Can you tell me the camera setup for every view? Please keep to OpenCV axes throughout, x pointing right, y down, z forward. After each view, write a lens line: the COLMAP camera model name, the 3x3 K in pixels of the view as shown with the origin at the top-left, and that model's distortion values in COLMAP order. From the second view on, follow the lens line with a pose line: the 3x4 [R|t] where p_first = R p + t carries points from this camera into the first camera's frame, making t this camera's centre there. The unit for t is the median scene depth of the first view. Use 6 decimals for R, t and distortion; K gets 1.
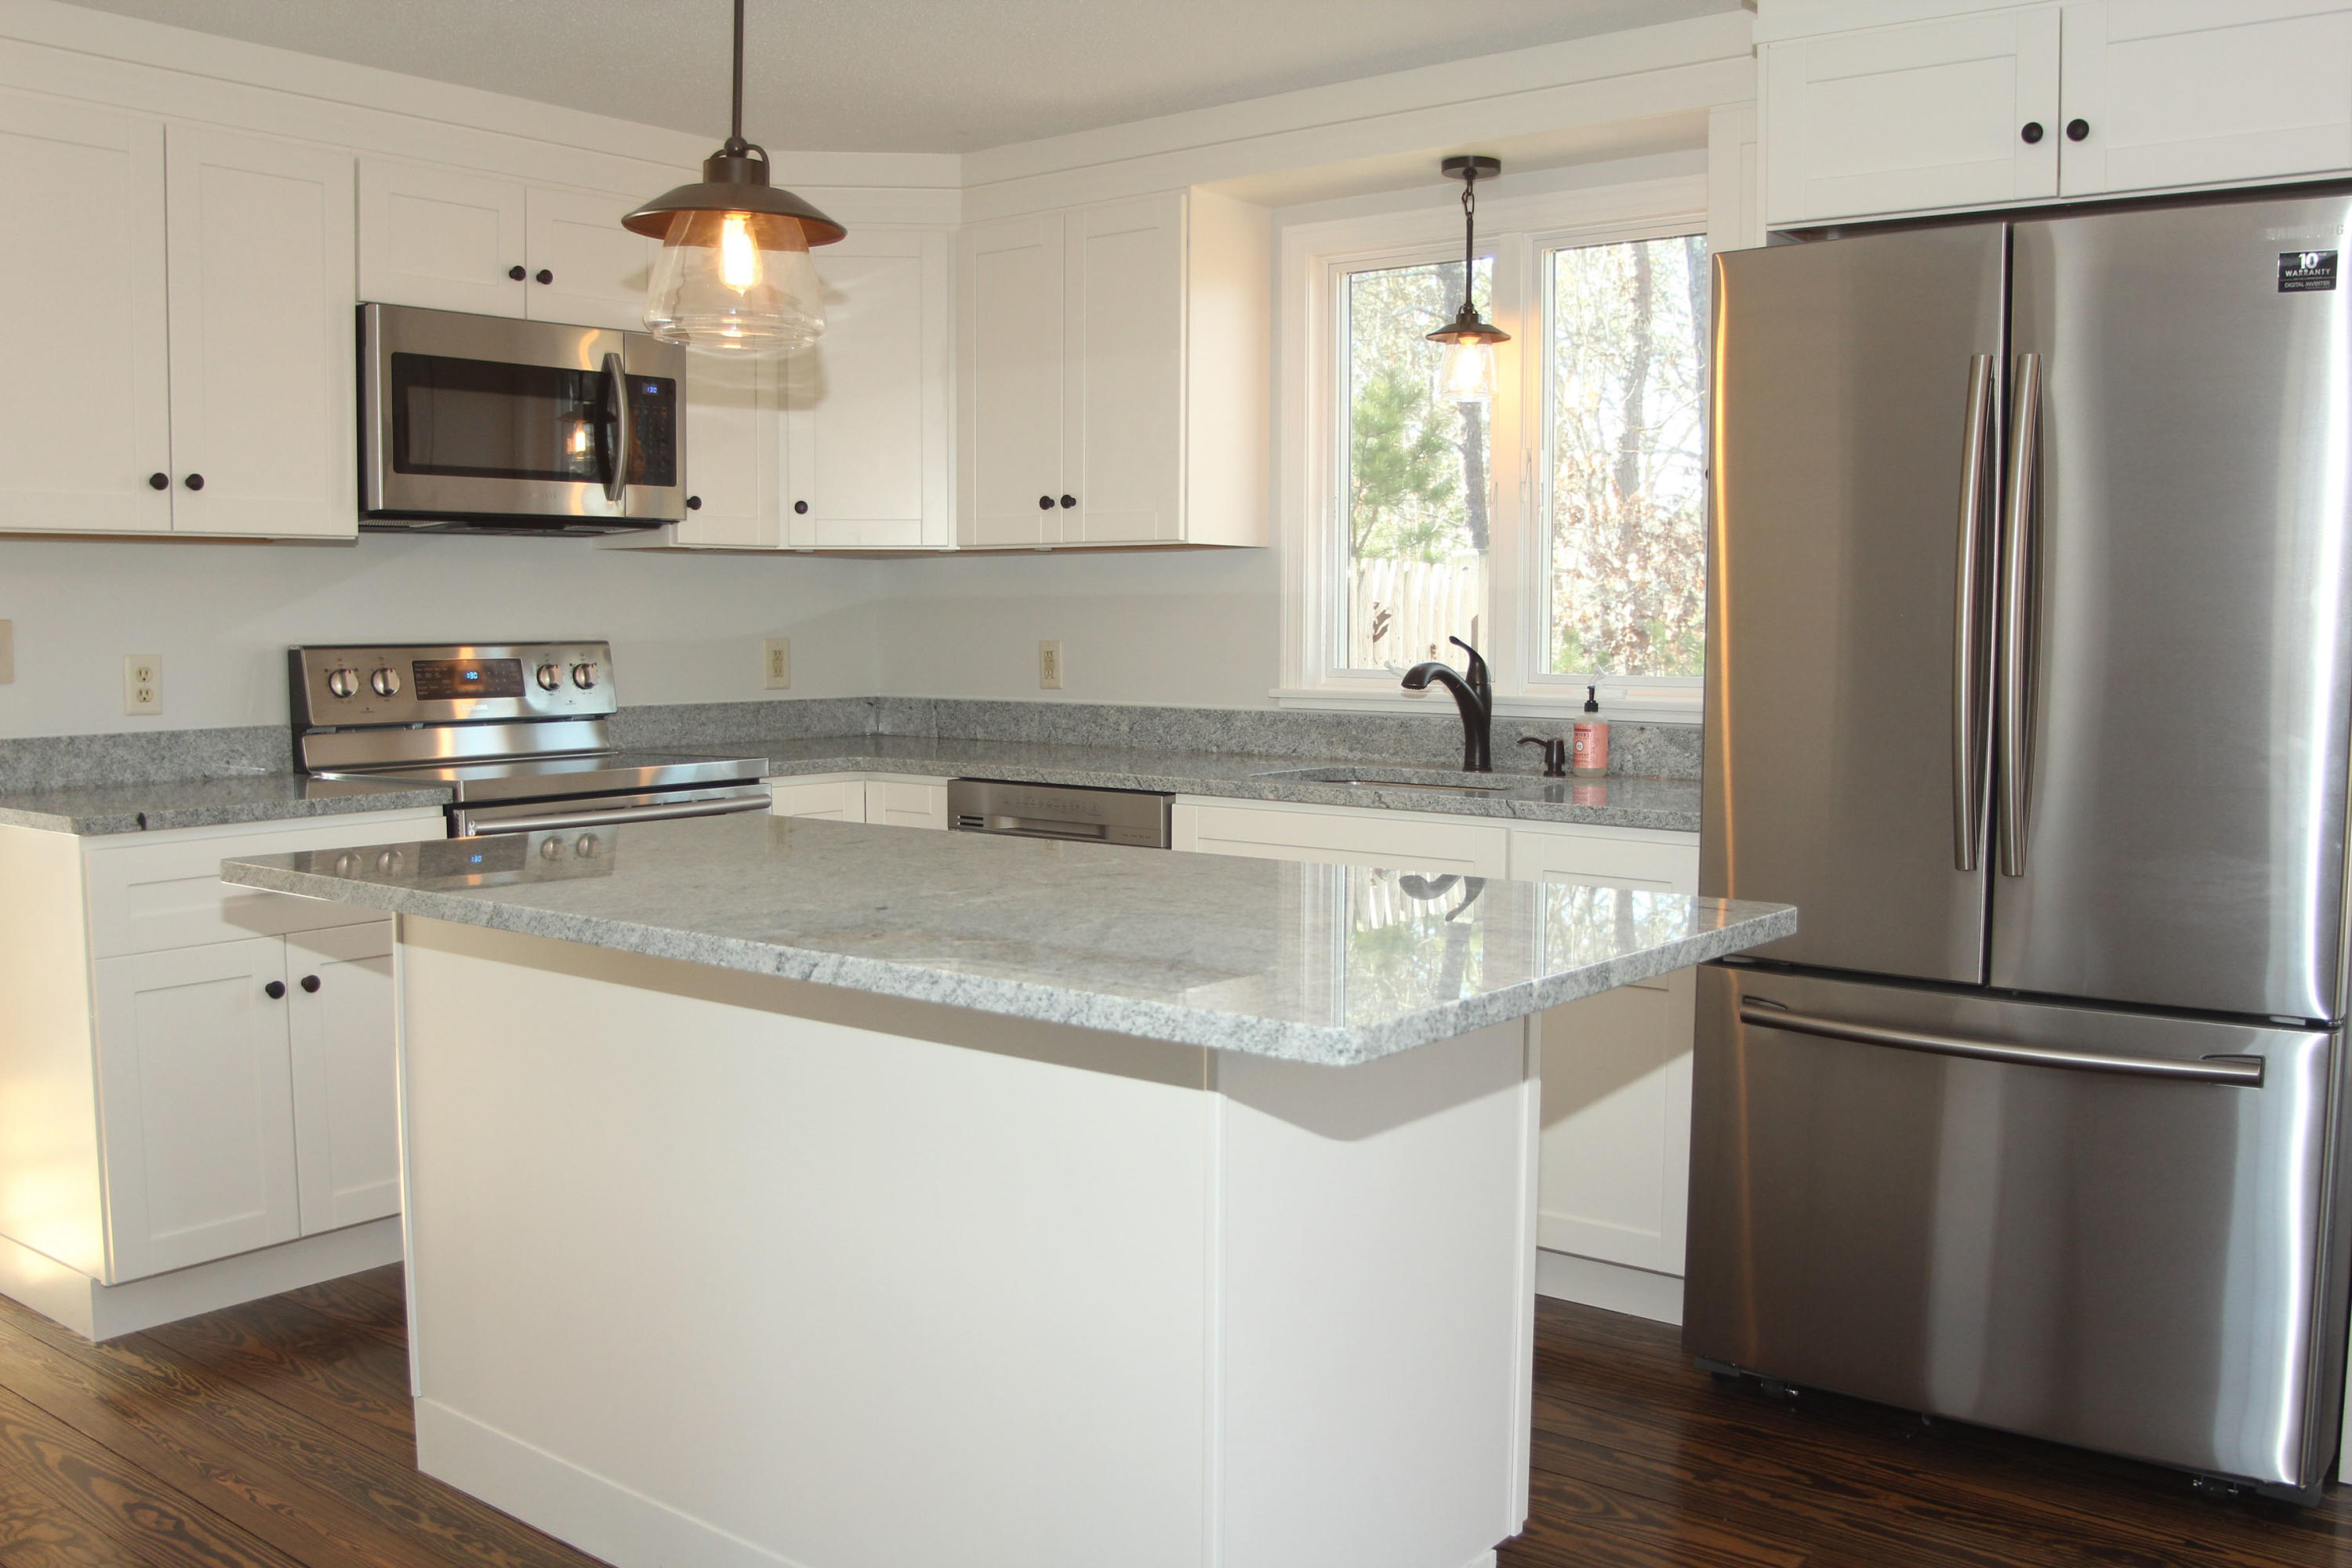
lens RADIAL K [[2056.7, 0, 1176.0], [0, 2056.7, 784.0], [0, 0, 1]] dist [-0.119278, 0.071458]
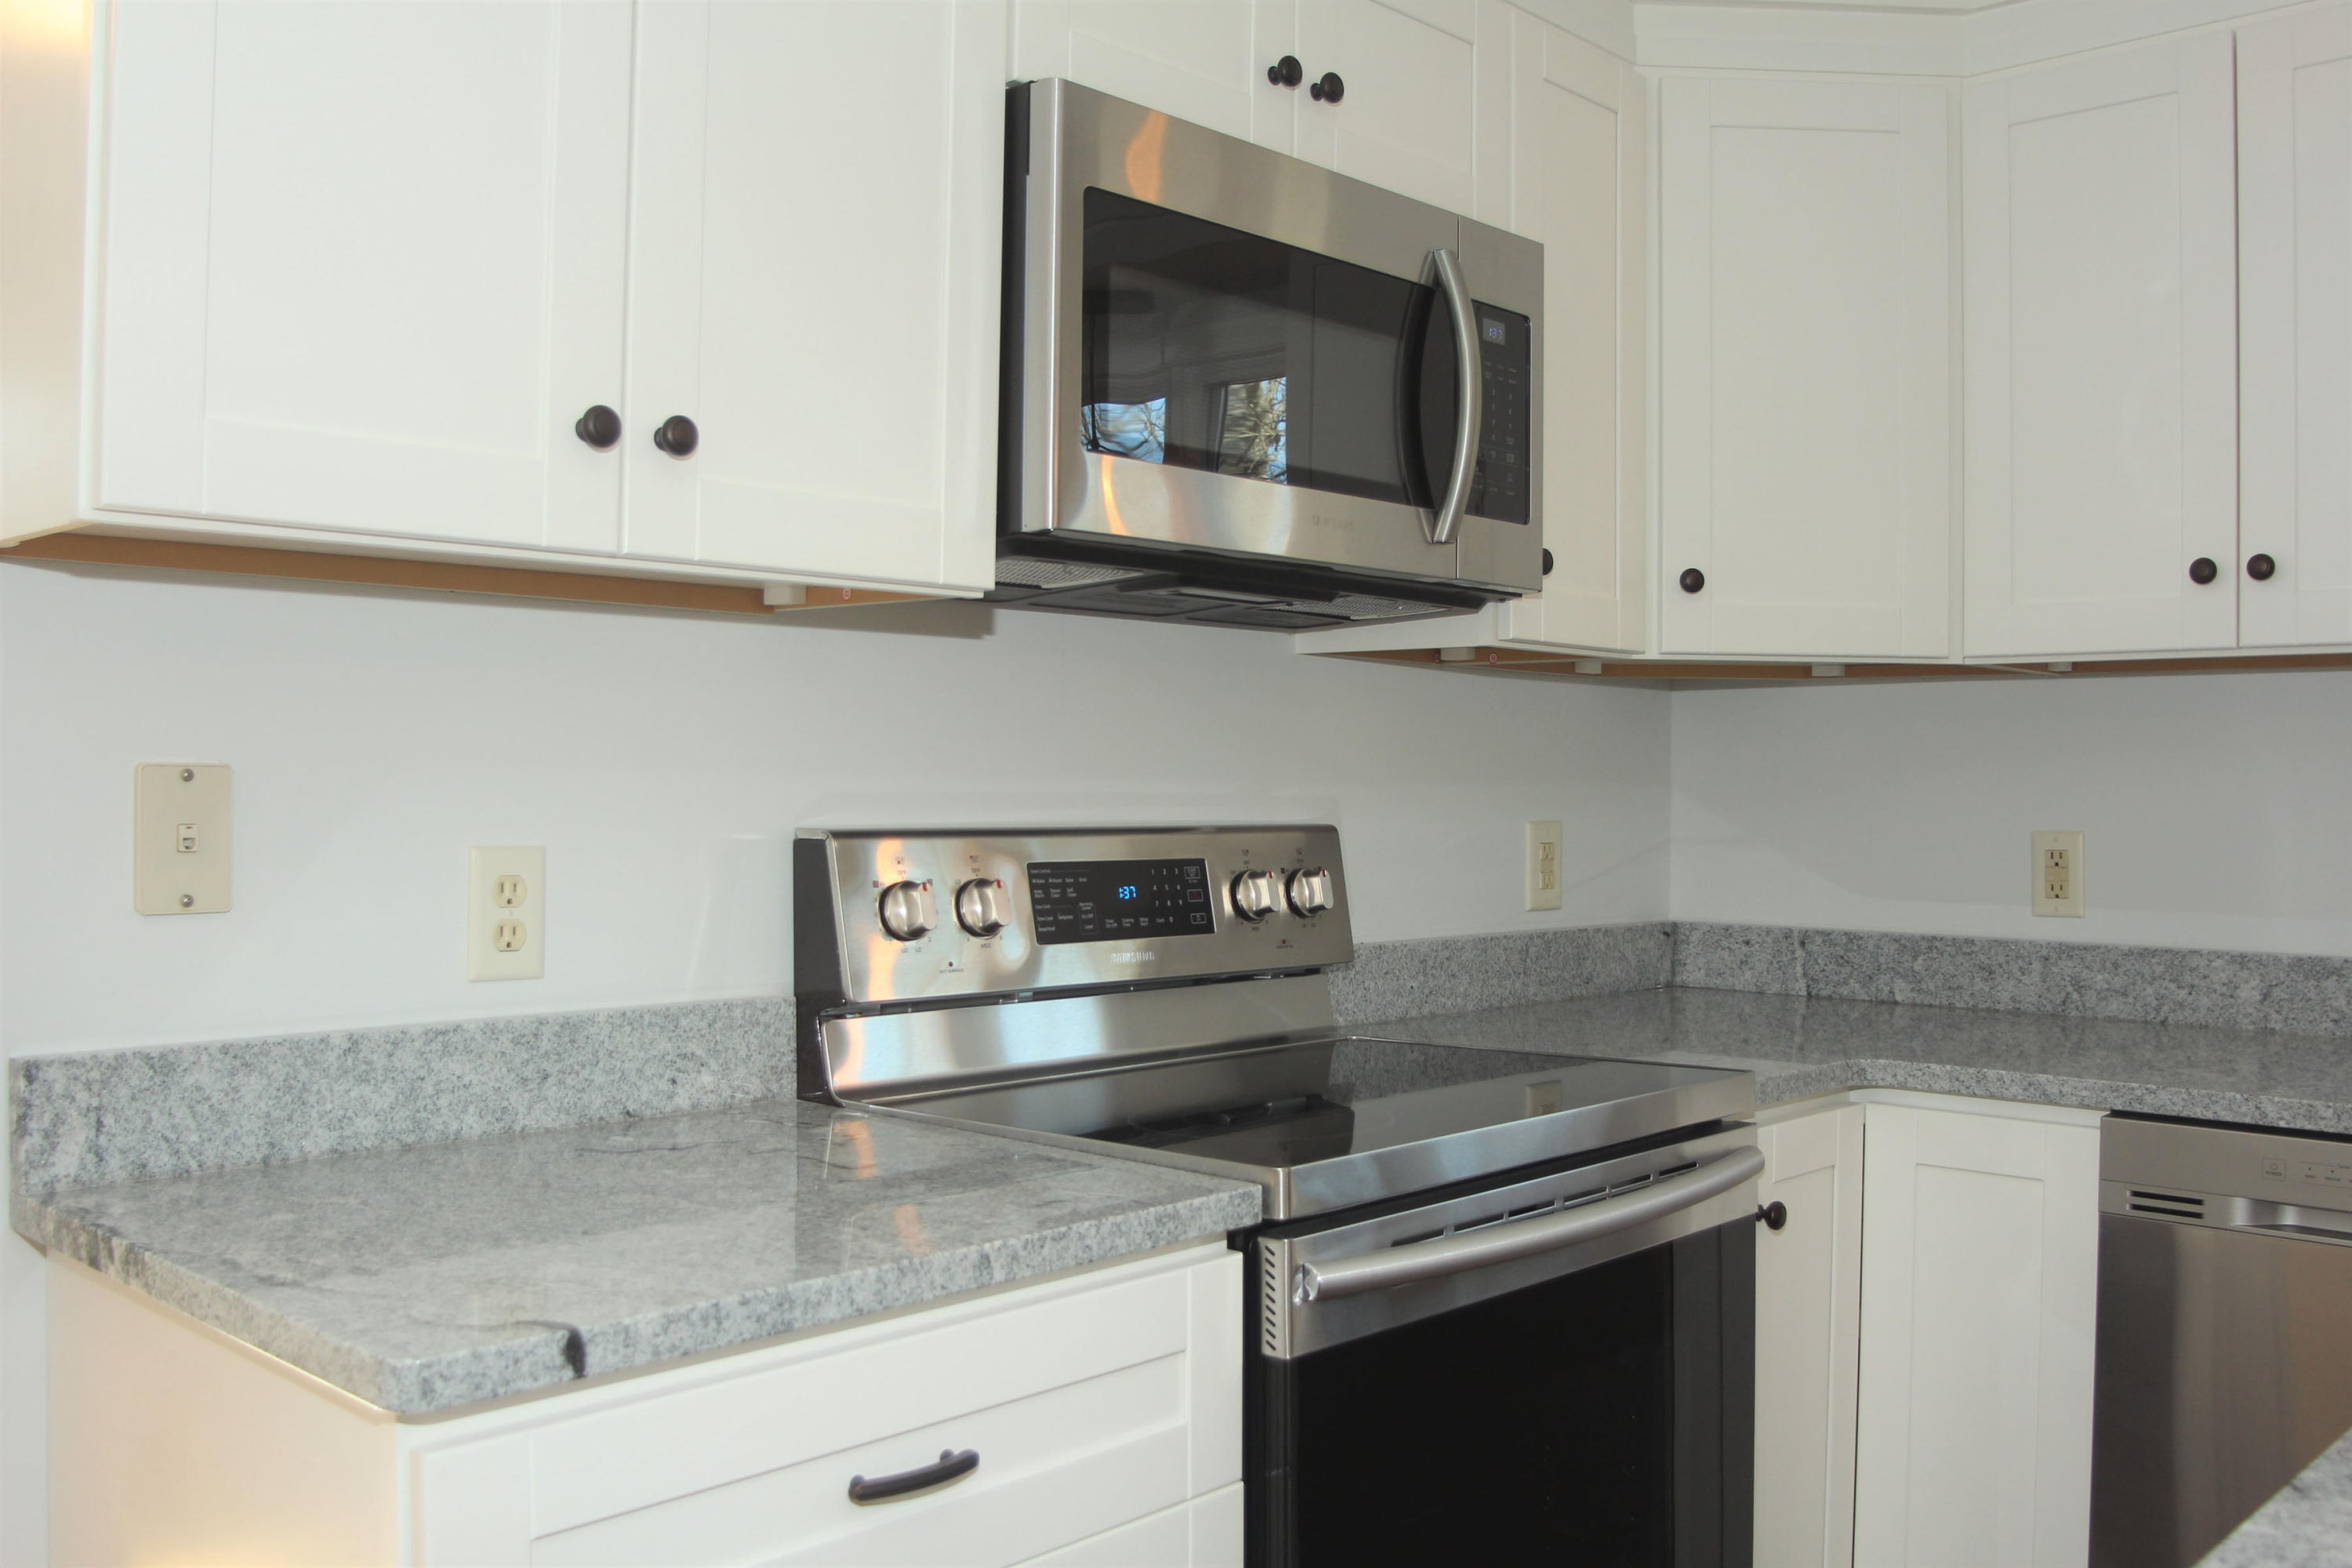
lens RADIAL K [[2056.7, 0, 1176.0], [0, 2056.7, 784.0], [0, 0, 1]] dist [-0.119278, 0.071458]
pose [[0.995660, 0.007341, -0.092777, -0.312678], [-0.015084, 0.996433, -0.083027, -0.041573], [0.091836, 0.084067, 0.992219, 0.538087]]
